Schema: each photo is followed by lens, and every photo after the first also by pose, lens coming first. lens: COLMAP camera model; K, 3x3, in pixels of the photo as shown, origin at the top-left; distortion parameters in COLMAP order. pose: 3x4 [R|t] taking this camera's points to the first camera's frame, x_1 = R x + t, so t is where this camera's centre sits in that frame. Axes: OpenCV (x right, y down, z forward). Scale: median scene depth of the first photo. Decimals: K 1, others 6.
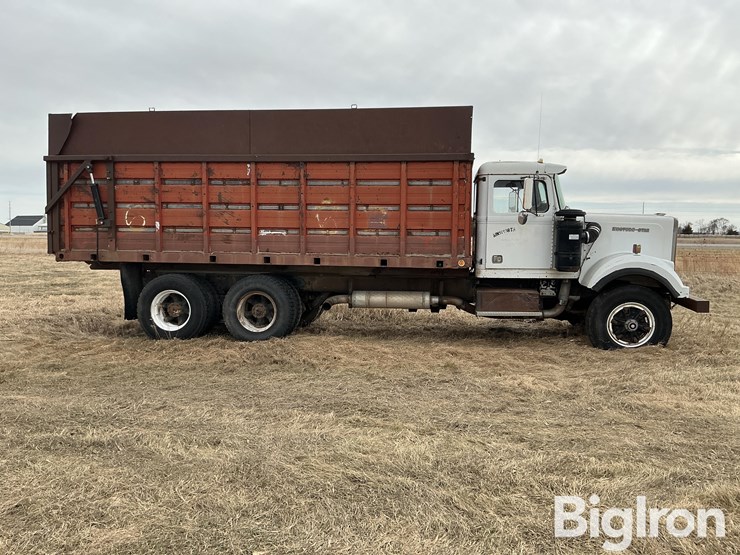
lens RADIAL K [[612.3, 0, 371.5], [0, 612.3, 283.6], [0, 0, 1]] dist [0.152573, -0.316806]
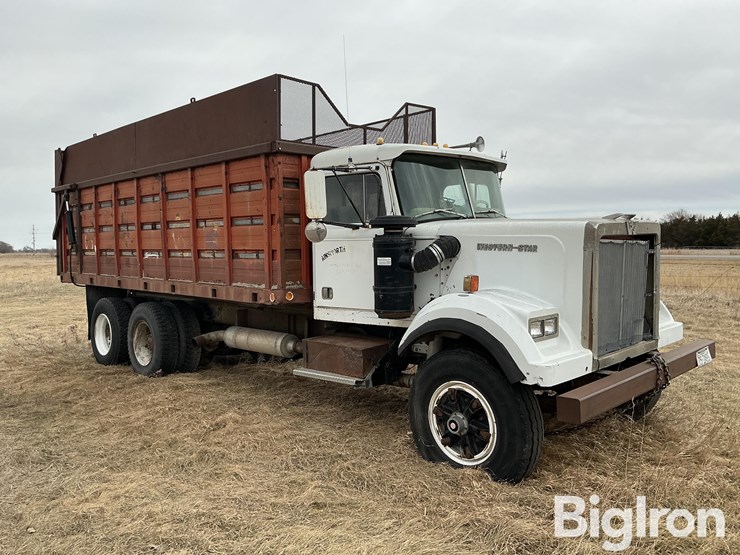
lens RADIAL K [[613.1, 0, 365.3], [0, 613.1, 282.2], [0, 0, 1]] dist [0.153737, -0.332132]
pose [[0.790517, 0.020528, -0.612096, 0.647119], [-0.036706, 0.999230, -0.013893, -0.043812], [0.611339, 0.033450, 0.790662, 0.493075]]
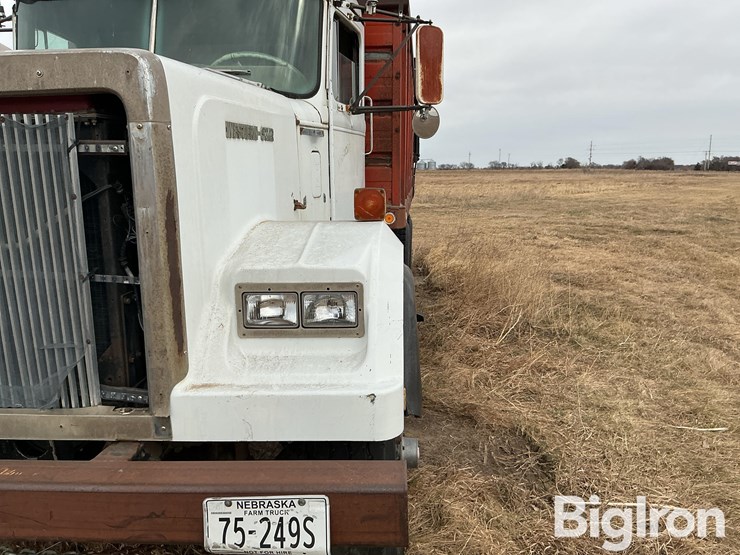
lens RADIAL K [[612.3, 0, 371.5], [0, 612.3, 283.6], [0, 0, 1]] dist [0.152573, -0.316806]
pose [[0.071686, 0.178848, -0.981262, 0.697317], [-0.083487, 0.981416, 0.172777, -0.089121], [0.993927, 0.069537, 0.085285, 1.182355]]
